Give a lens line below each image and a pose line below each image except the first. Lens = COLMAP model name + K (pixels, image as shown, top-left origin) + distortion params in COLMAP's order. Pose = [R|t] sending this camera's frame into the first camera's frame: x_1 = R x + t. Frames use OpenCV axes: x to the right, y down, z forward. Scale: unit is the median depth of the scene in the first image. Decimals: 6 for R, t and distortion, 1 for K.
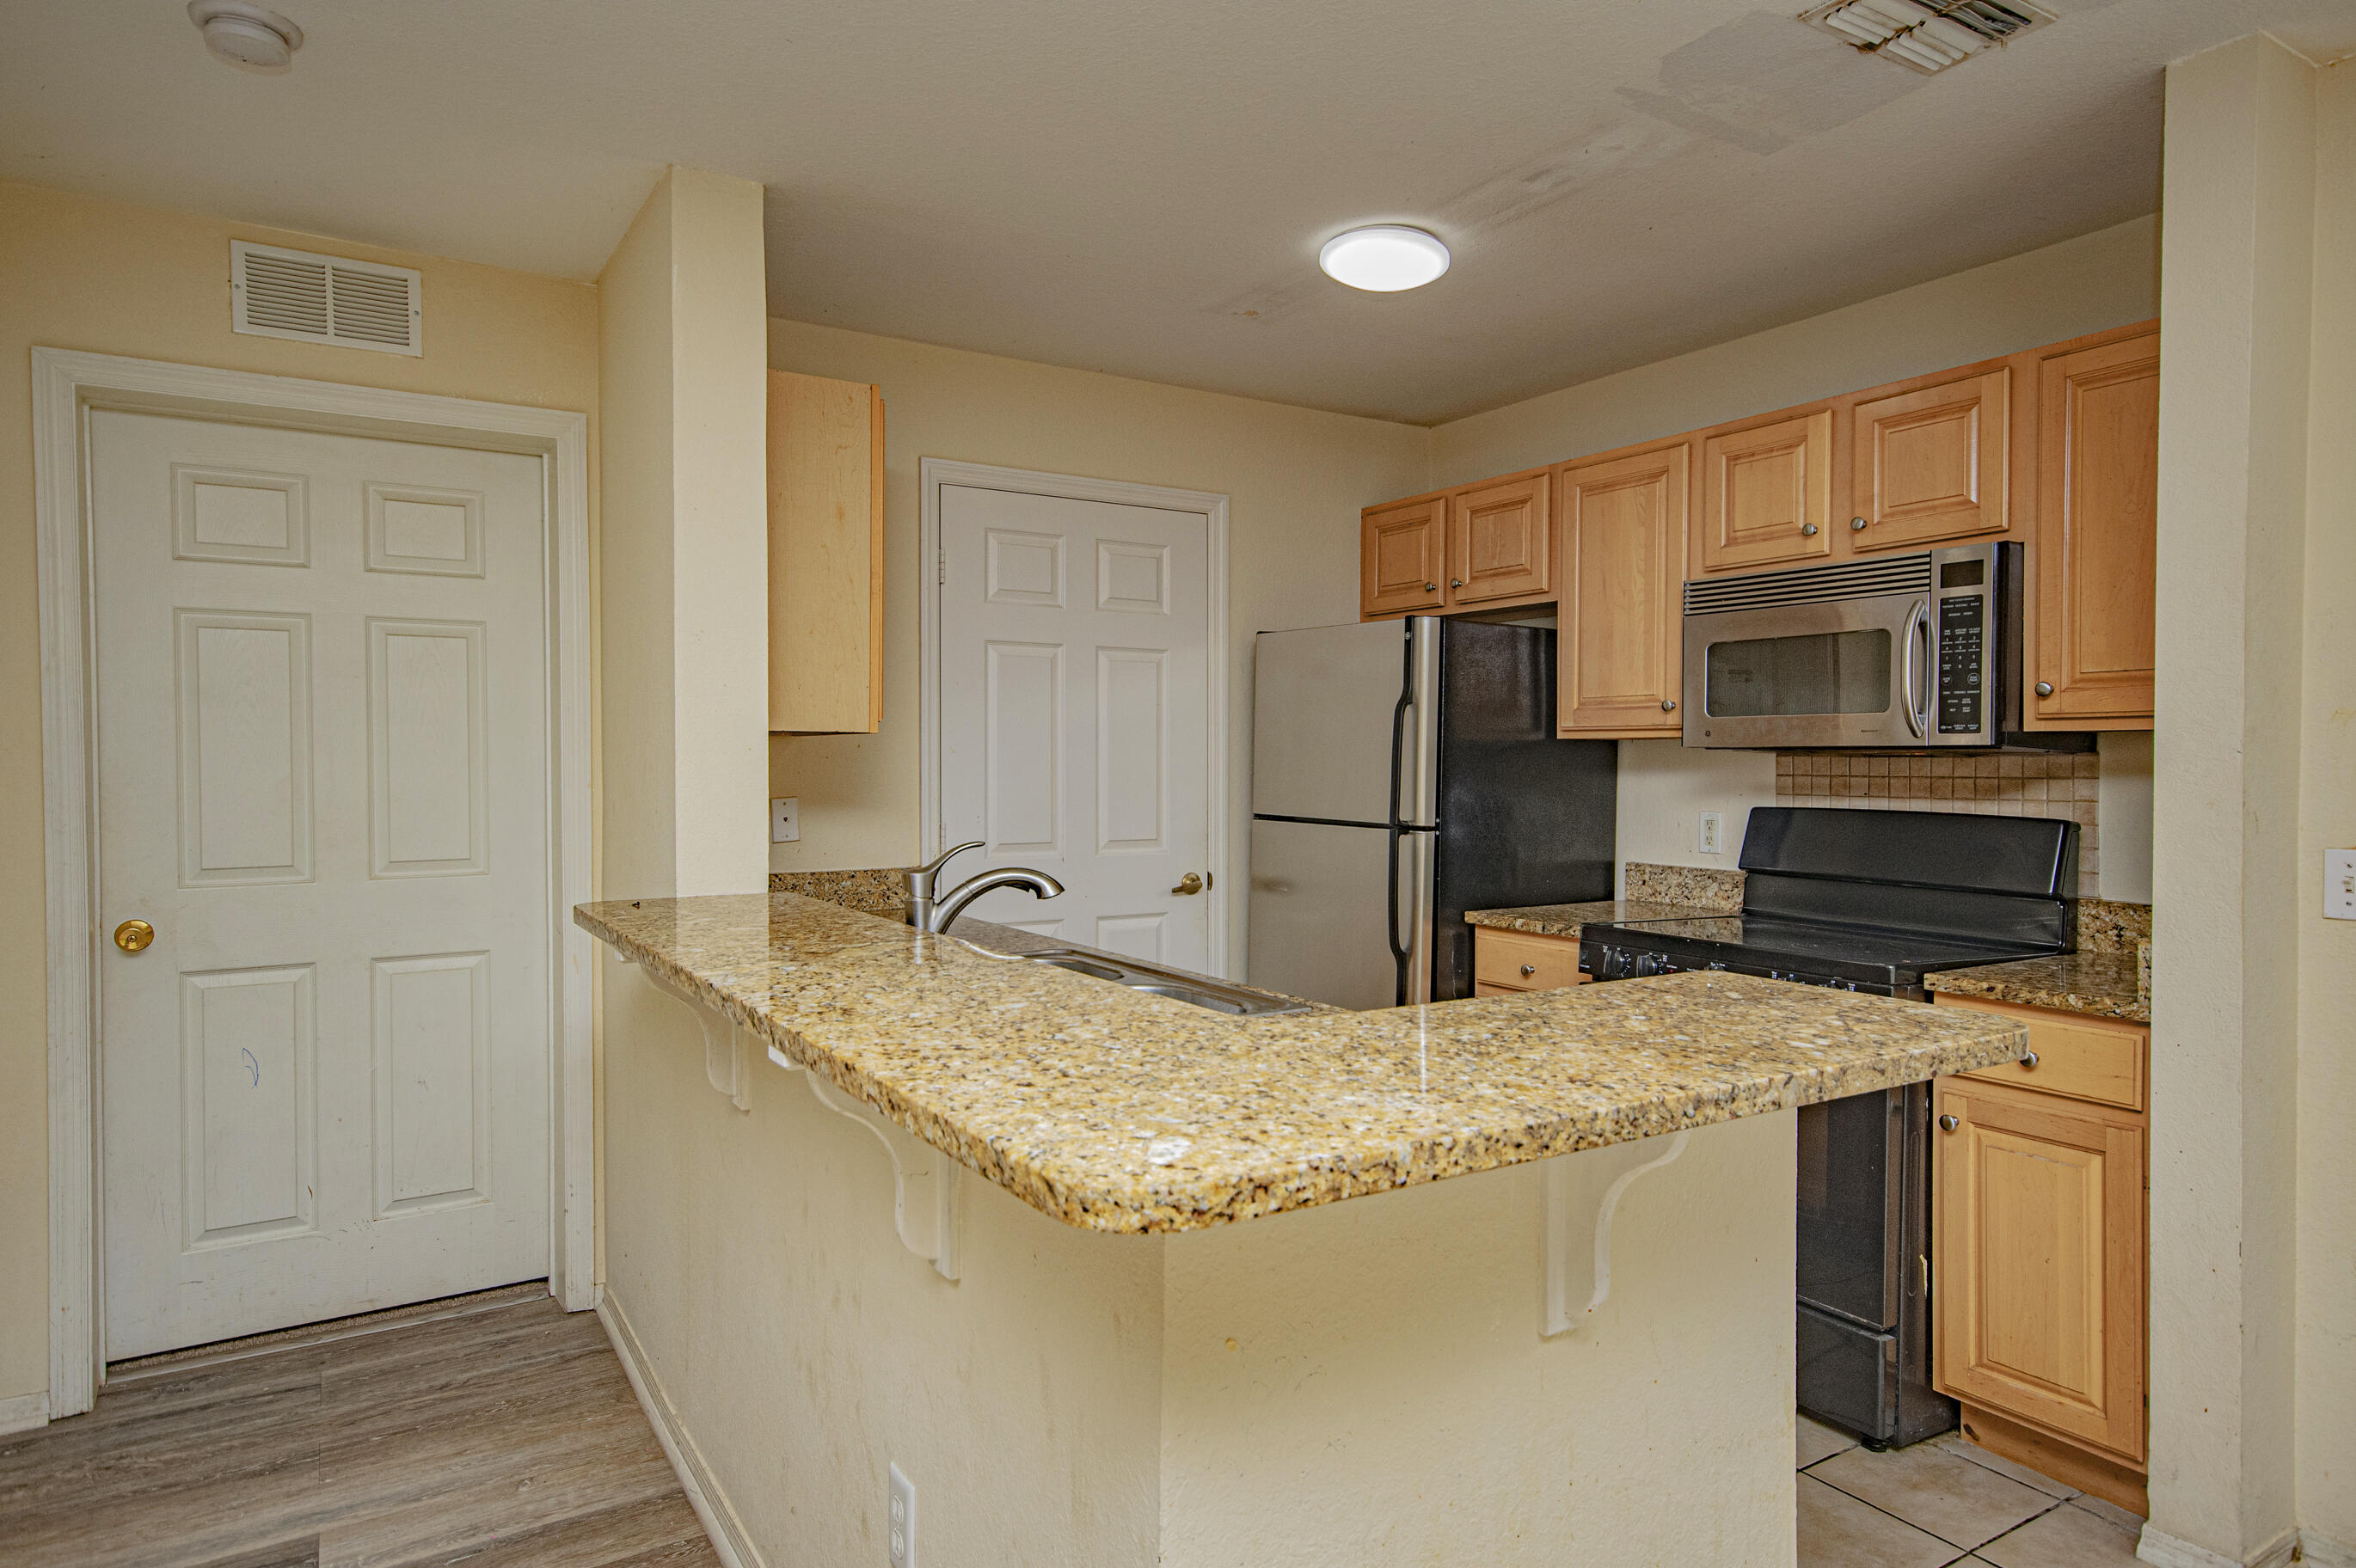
lens RADIAL K [[1380.2, 0, 1188.3], [0, 1380.2, 775.4], [0, 0, 1]] dist [0.014702, 0.002946]
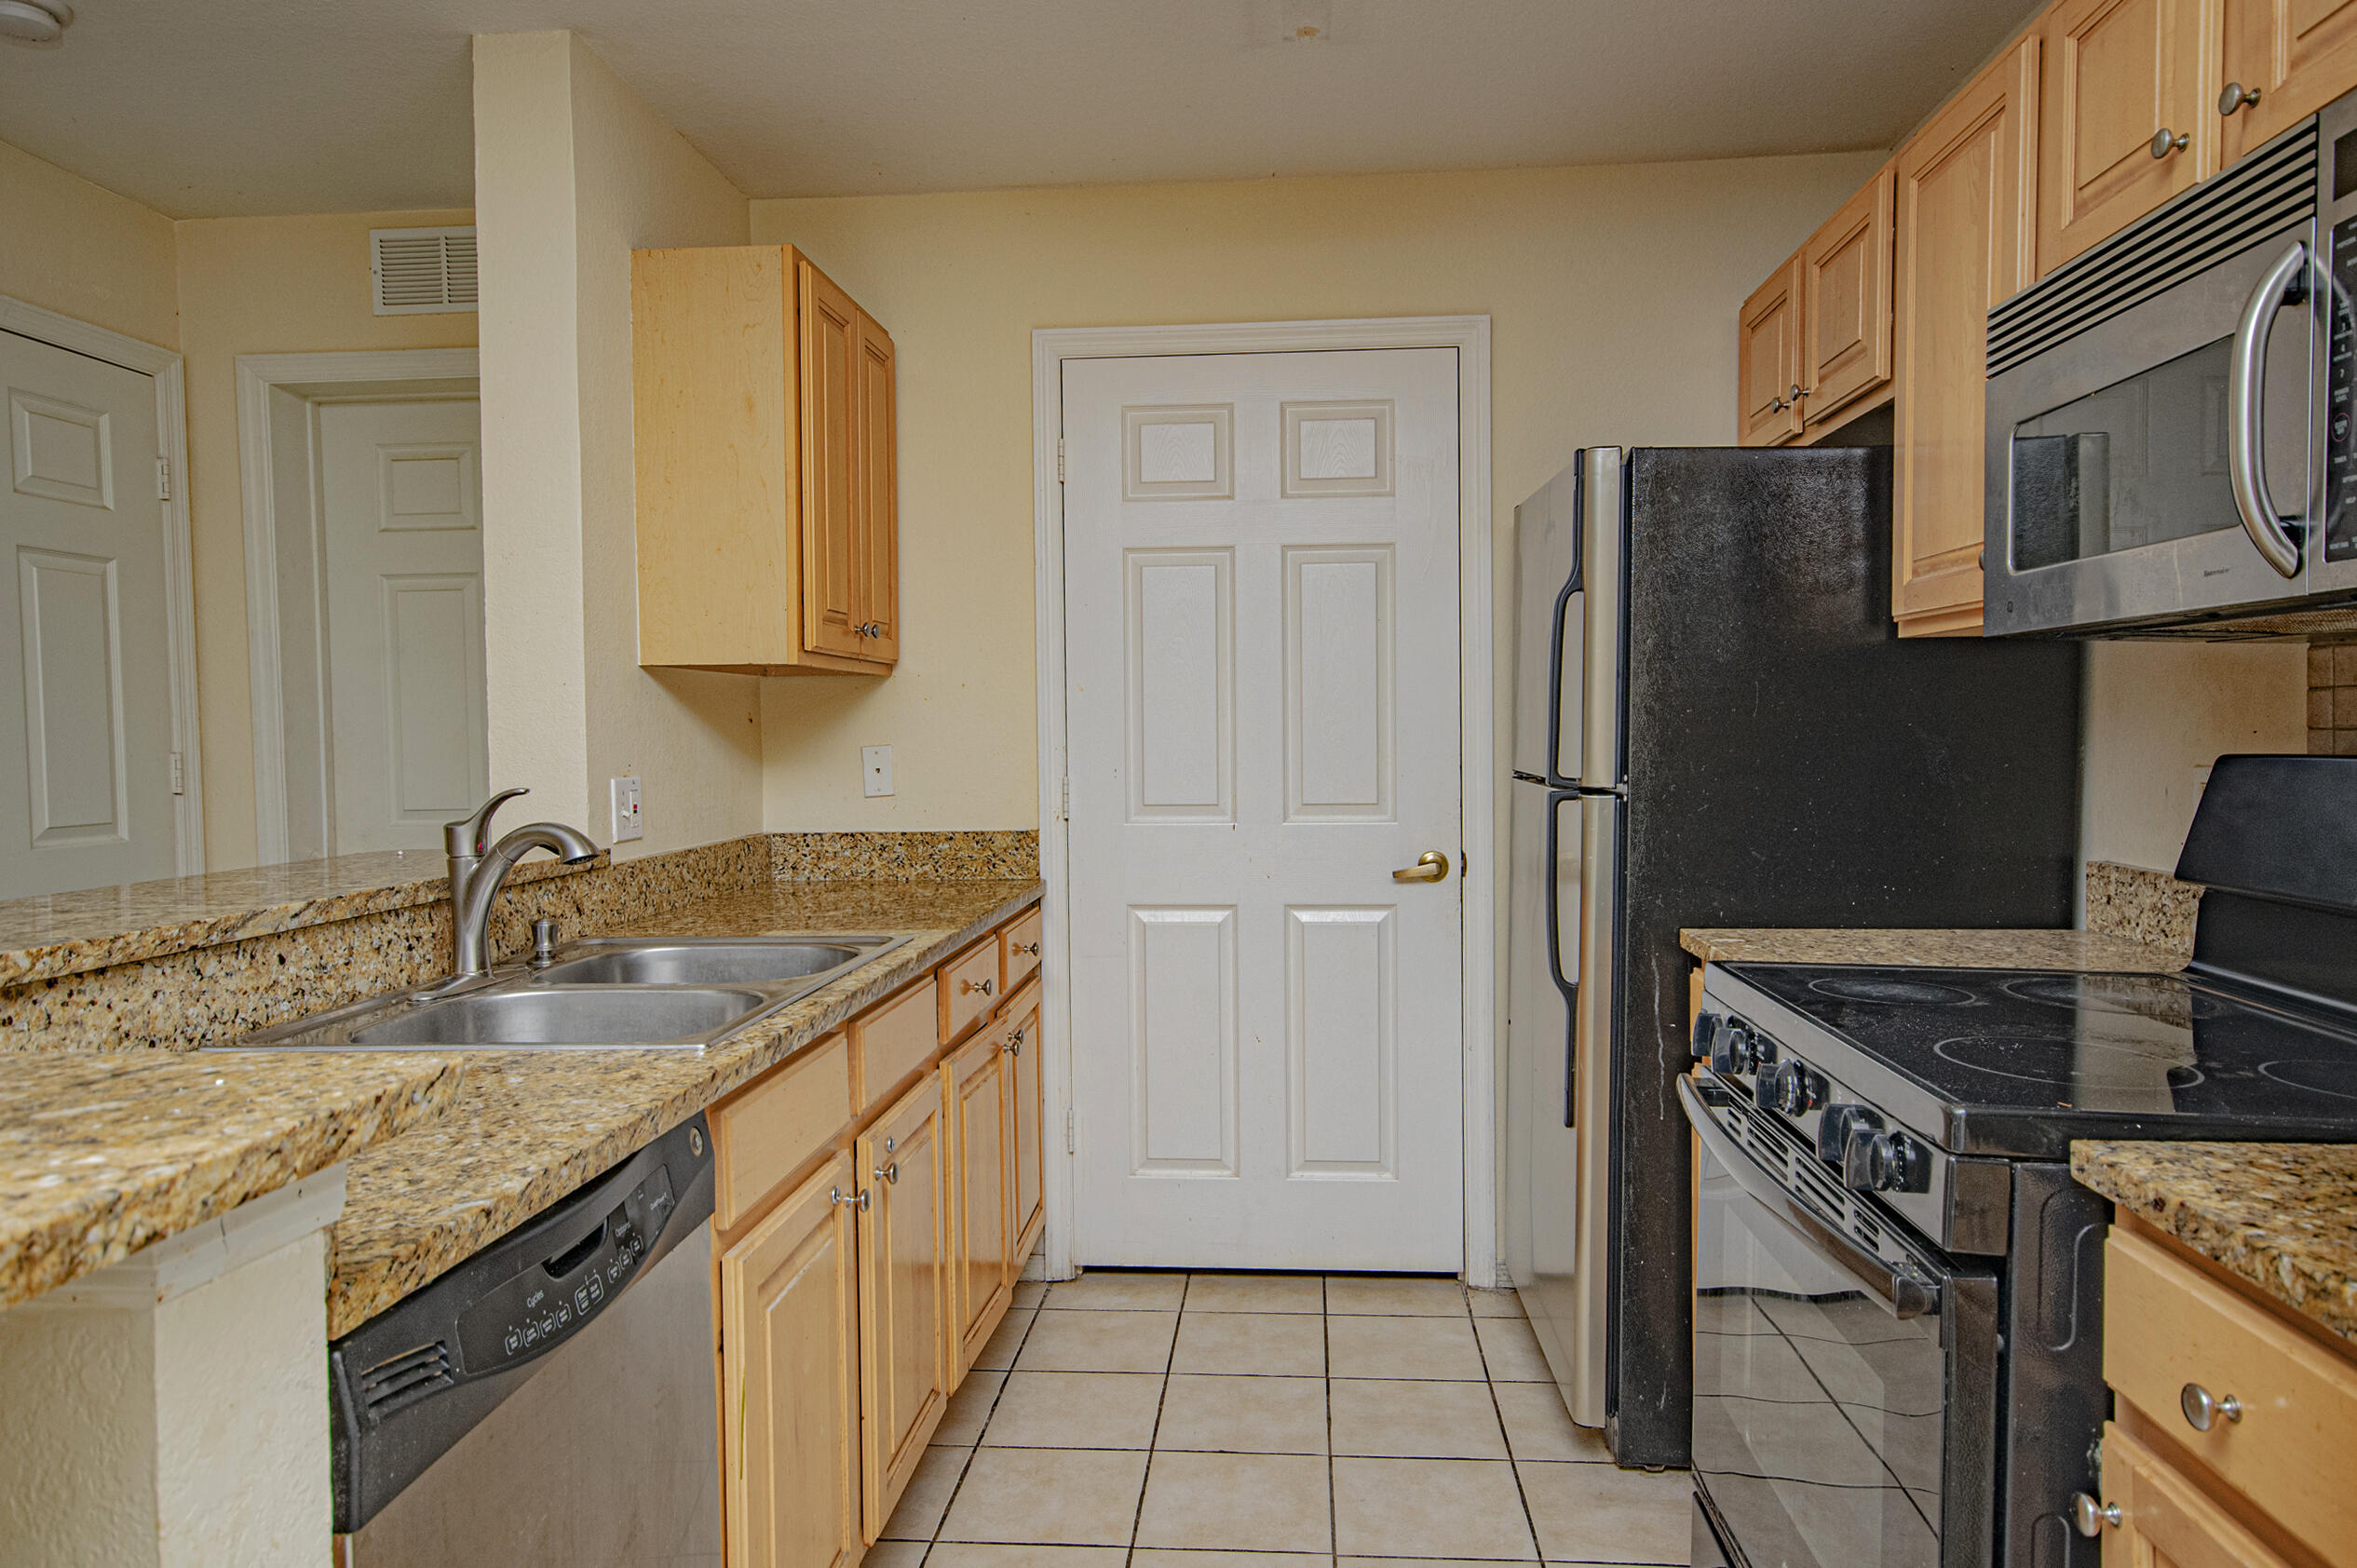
lens RADIAL K [[1494.7, 0, 1188.3], [0, 1494.7, 776.4], [0, 0, 1]] dist [0.018157, 0.005468]
pose [[0.801548, 0.007093, -0.597888, 0.445770], [0.006245, 0.999776, 0.020233, 0.017729], [0.597898, -0.019951, 0.801324, 0.365730]]
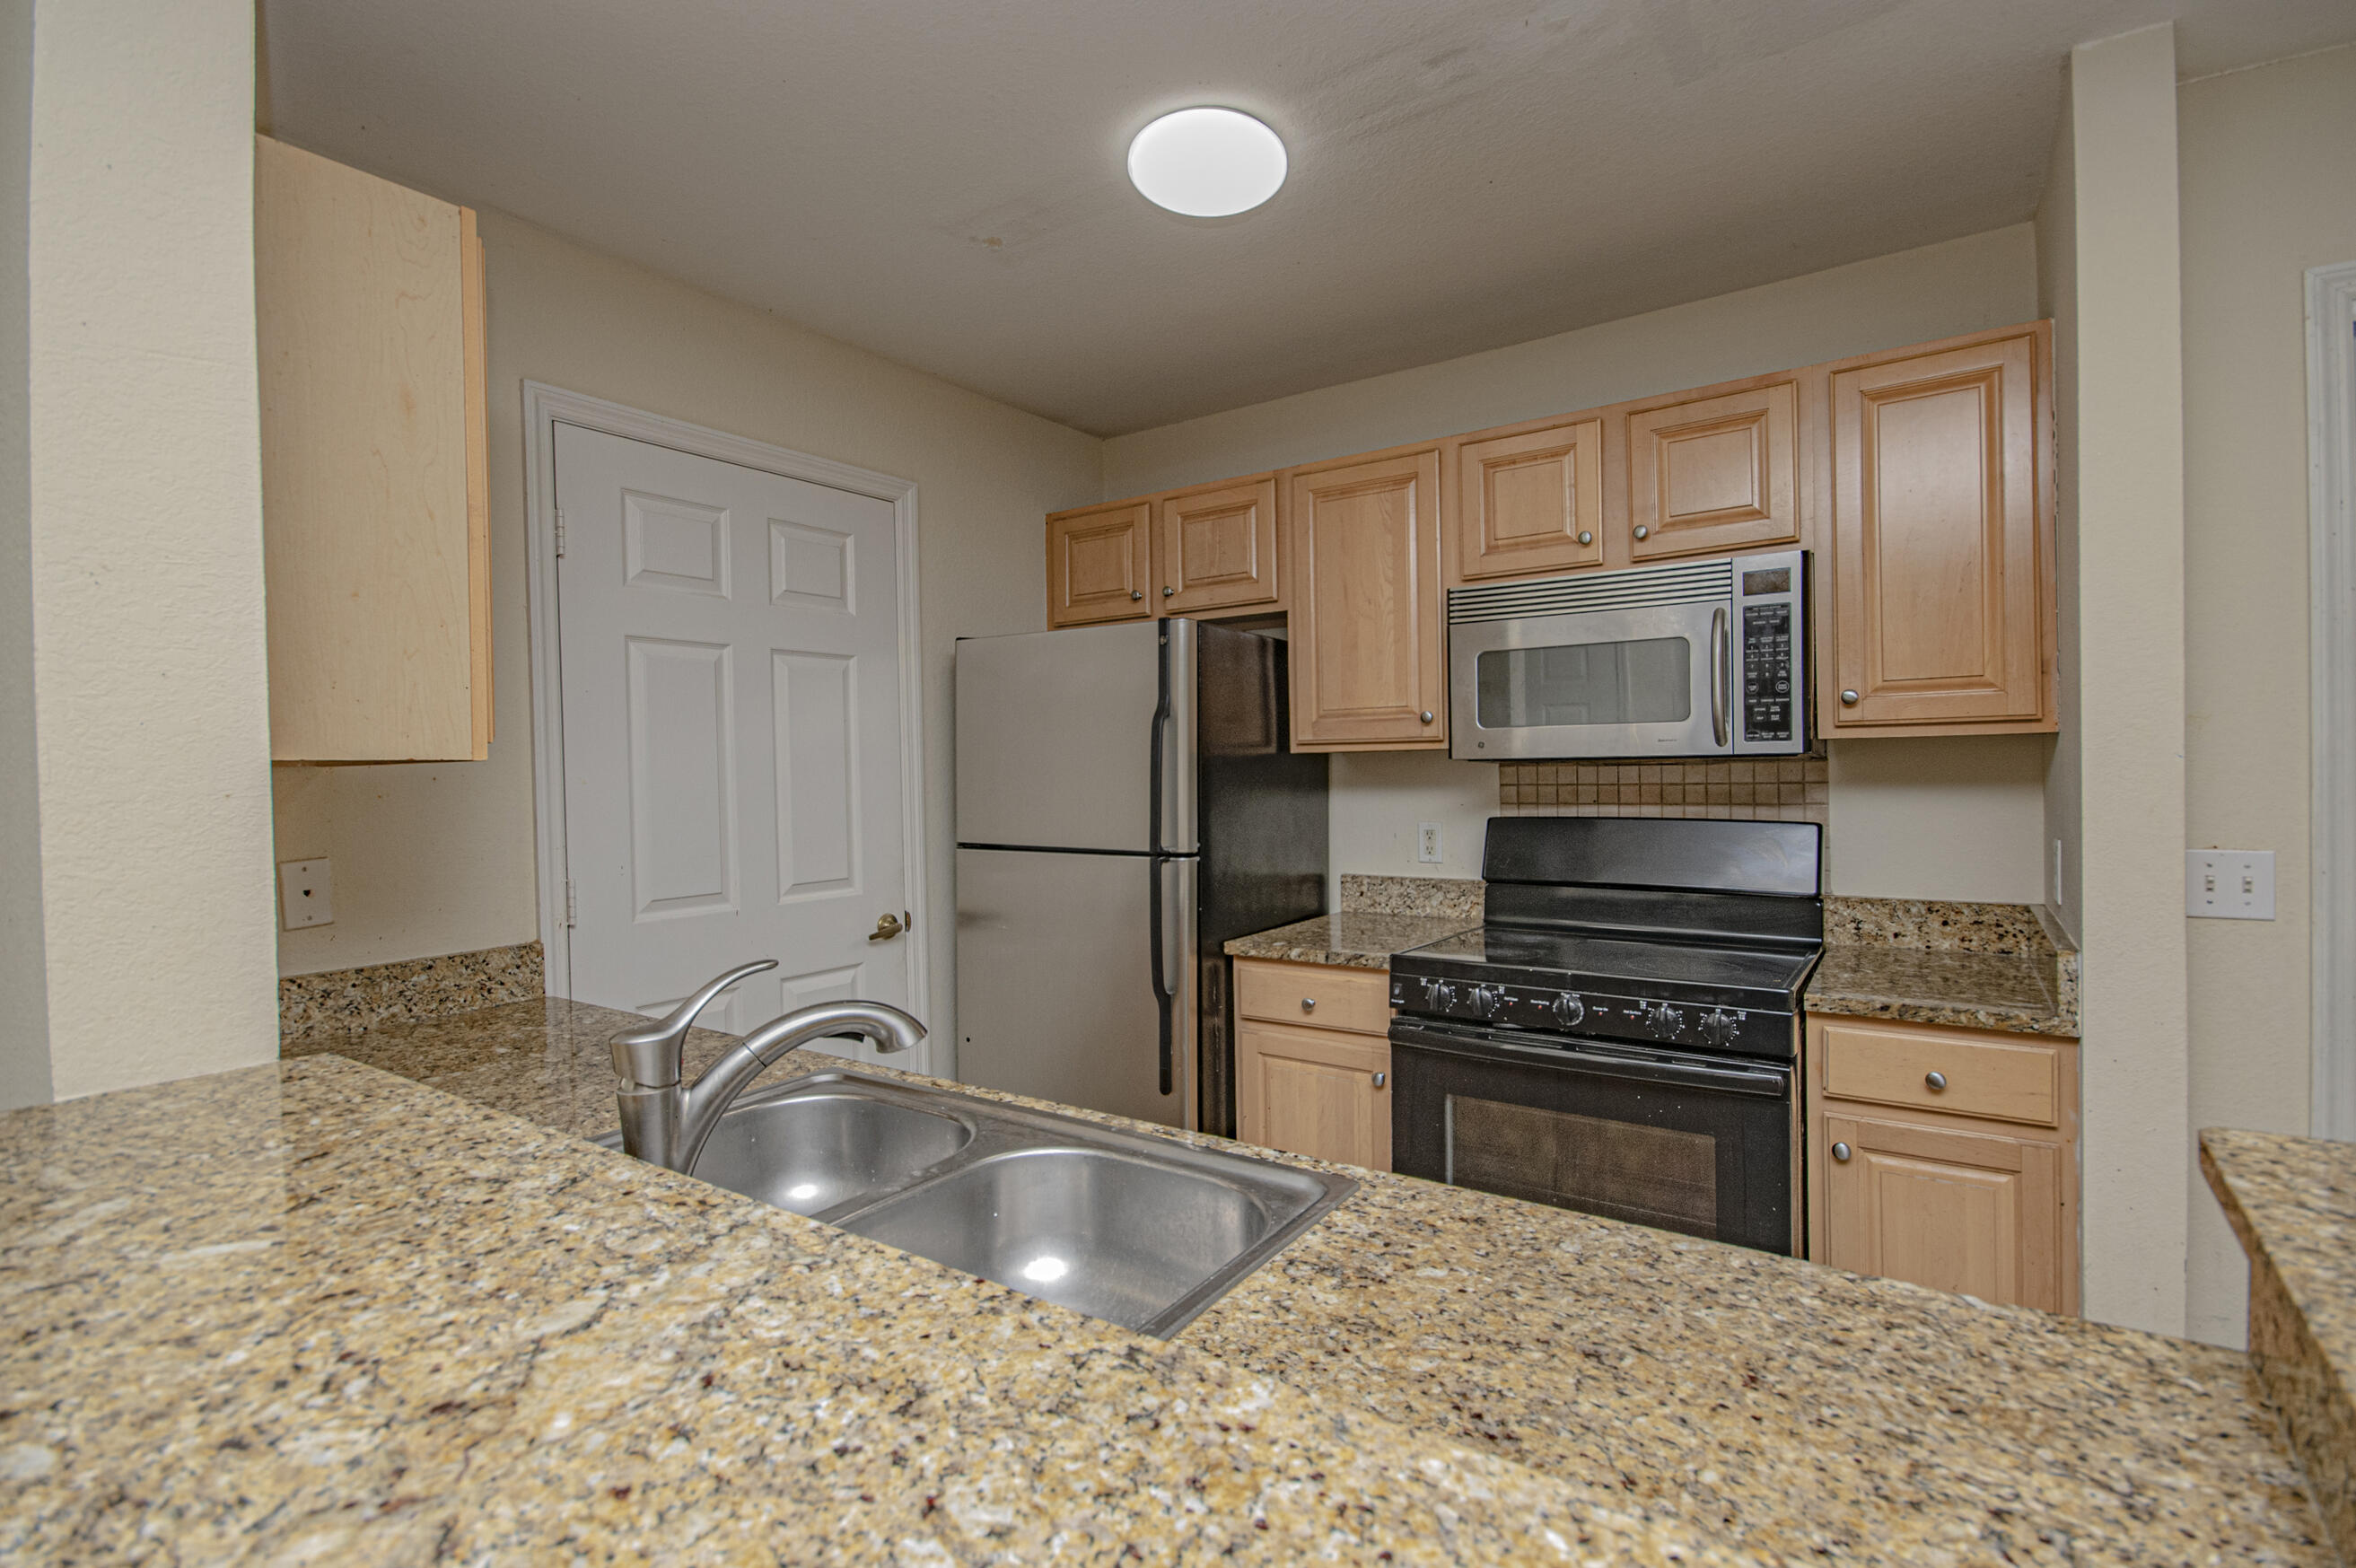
lens RADIAL K [[1082.0, 0, 1187.5], [0, 1082.0, 779.0], [0, 0, 1]] dist [0.001088, 0.000452]
pose [[0.918178, -0.025254, 0.395363, -0.111146], [0.026443, 0.999647, 0.002443, -0.013185], [-0.395285, 0.008212, 0.918522, 0.366990]]
